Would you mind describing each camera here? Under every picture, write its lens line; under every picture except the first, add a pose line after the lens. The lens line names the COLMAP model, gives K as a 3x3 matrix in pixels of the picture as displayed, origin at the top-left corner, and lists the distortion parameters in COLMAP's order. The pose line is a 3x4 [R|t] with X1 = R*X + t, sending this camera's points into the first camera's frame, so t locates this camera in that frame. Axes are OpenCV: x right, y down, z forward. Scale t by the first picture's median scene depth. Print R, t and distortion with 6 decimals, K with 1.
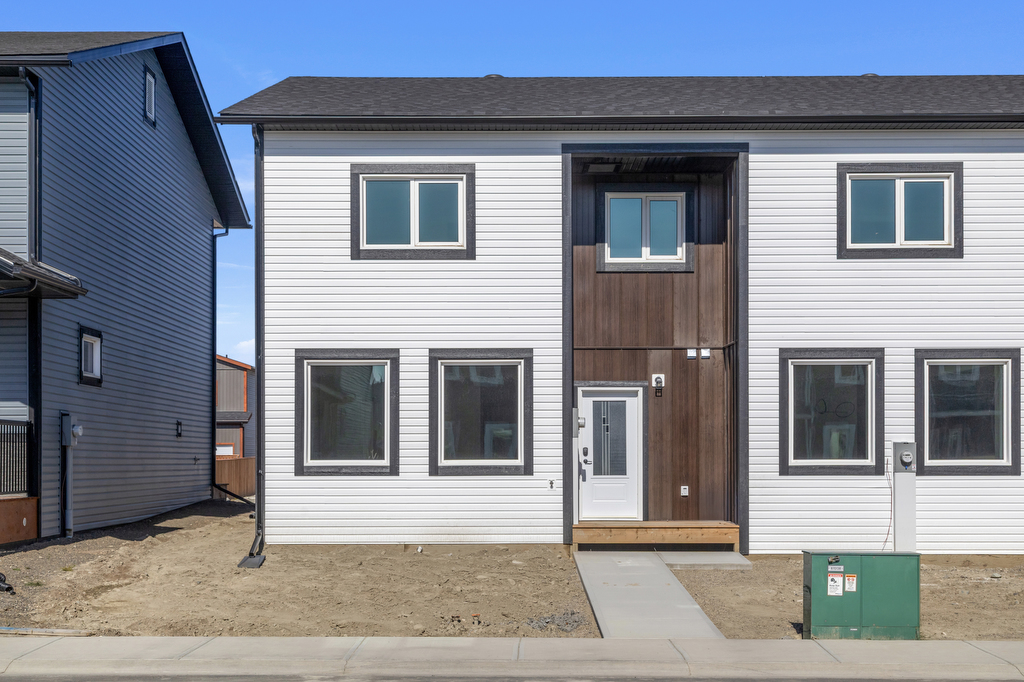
lens RADIAL K [[1778.5, 0, 511.9], [0, 1778.5, 383.4], [0, 0, 1]] dist [0.143036, 0.000000]
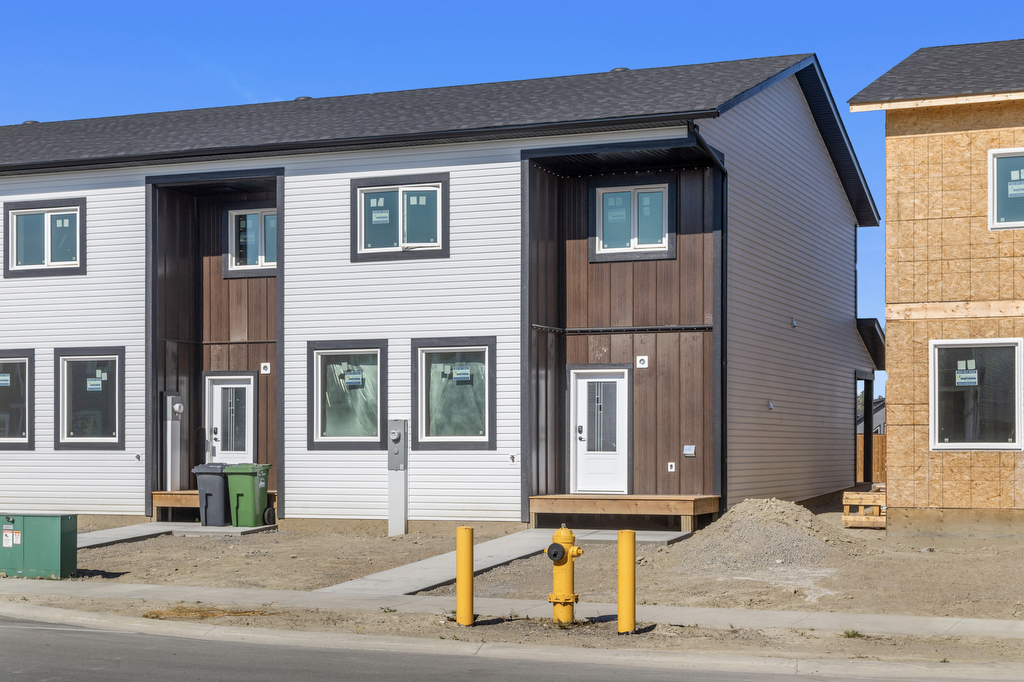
lens RADIAL K [[1759.9, 0, 512.5], [0, 1759.9, 350.1], [0, 0, 1]] dist [0.010339, 0.000000]
pose [[0.914642, -0.019611, -0.403789, 0.462385], [0.017359, 0.999807, -0.009237, -0.000581], [0.403892, 0.001439, 0.914806, 0.003344]]
